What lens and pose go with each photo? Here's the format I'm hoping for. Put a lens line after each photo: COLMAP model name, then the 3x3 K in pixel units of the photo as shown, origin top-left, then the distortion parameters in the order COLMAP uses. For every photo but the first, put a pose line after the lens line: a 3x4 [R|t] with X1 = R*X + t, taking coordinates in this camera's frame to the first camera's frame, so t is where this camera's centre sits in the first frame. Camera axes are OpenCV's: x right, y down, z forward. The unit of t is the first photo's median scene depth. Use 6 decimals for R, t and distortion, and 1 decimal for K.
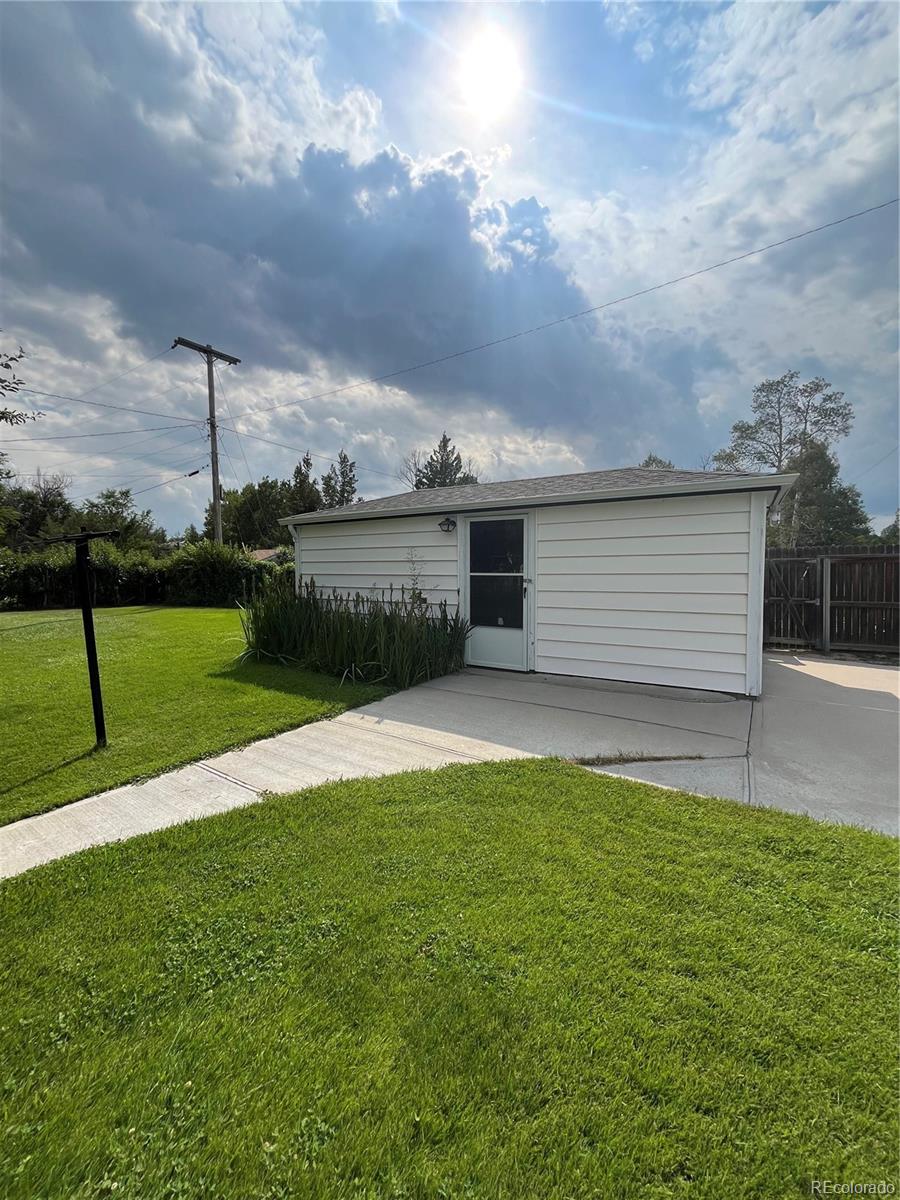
lens RADIAL K [[483.3, 0, 443.4], [0, 483.3, 596.8], [0, 0, 1]] dist [-0.002536, -0.000413]
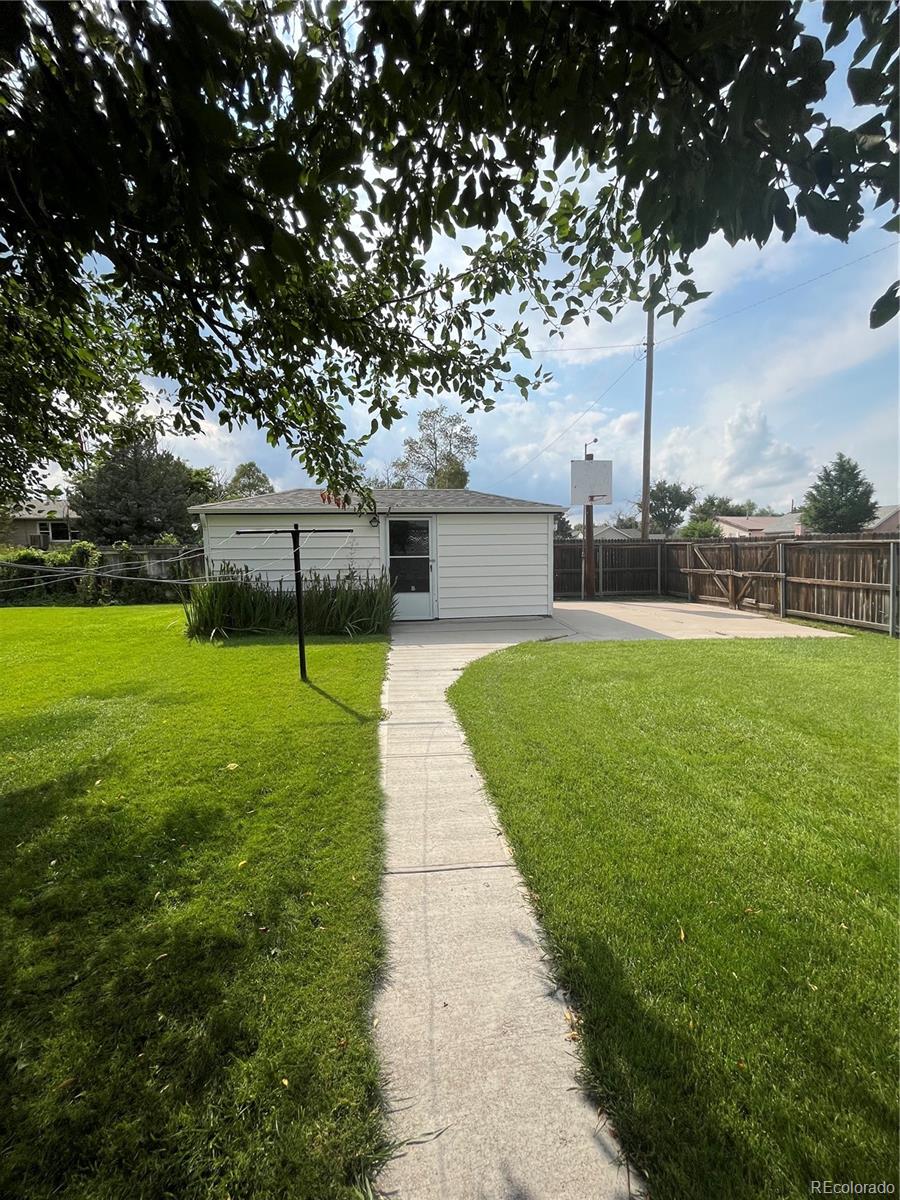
lens RADIAL K [[483.3, 0, 443.4], [0, 483.3, 599.7], [0, 0, 1]] dist [-0.002536, -0.000413]
pose [[0.773020, -0.067703, 0.630758, -0.728652], [0.045902, 0.997652, 0.050829, 0.013813], [-0.632718, -0.010339, 0.774313, -0.207619]]
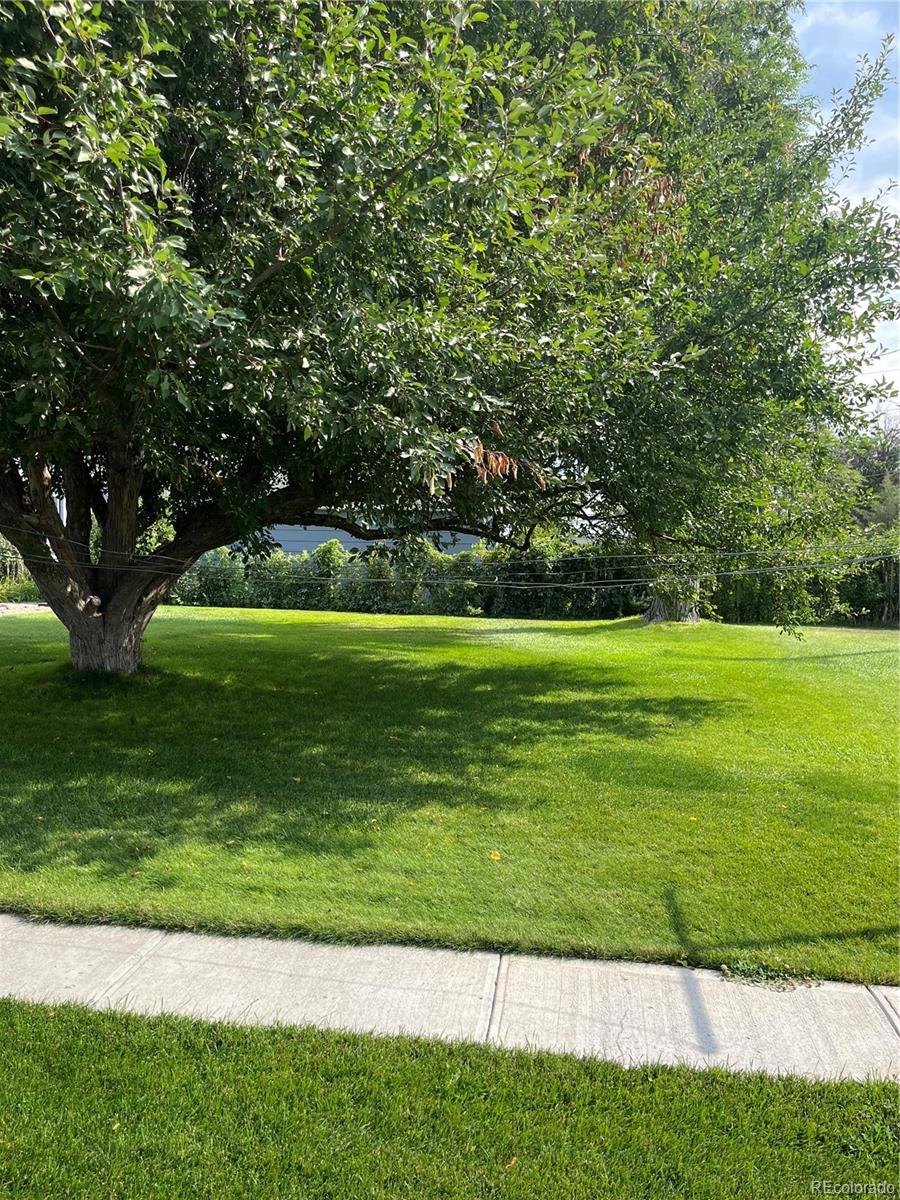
lens RADIAL K [[909.7, 0, 438.3], [0, 909.7, 602.0], [0, 0, 1]] dist [0.055303, -0.063596]
pose [[0.429819, 0.060686, -0.900874, -0.065021], [-0.075861, 0.996638, 0.030943, 0.001062], [0.899723, 0.055041, 0.432977, -0.030419]]
